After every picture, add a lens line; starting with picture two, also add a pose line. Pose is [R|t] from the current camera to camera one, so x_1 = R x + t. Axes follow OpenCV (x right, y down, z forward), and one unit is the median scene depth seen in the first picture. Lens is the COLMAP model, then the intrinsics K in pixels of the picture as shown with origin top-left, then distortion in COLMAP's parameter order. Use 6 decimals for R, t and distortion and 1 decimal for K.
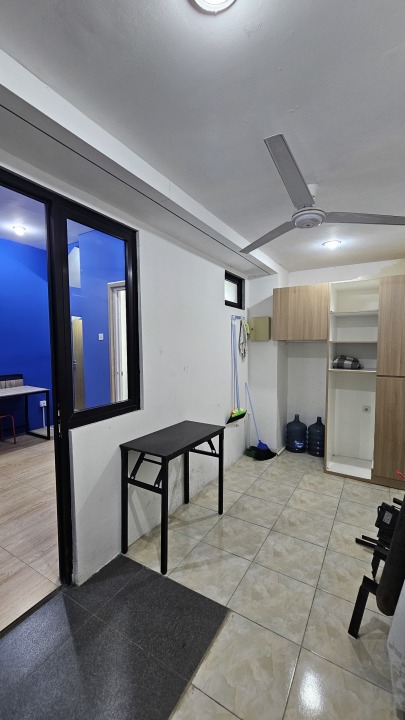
lens RADIAL K [[294.2, 0, 200.6], [0, 294.2, 361.9], [0, 0, 1]] dist [-0.000989, 0.001086]
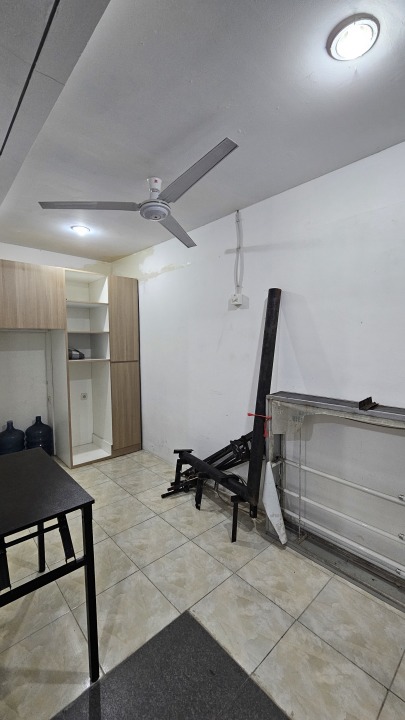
lens RADIAL K [[294.2, 0, 201.3], [0, 294.2, 363.0], [0, 0, 1]] dist [-0.000989, 0.001086]
pose [[0.295074, -0.079778, 0.952138, -0.388701], [0.058114, 0.996162, 0.065457, -0.005457], [-0.953706, 0.036018, 0.298577, 0.346822]]
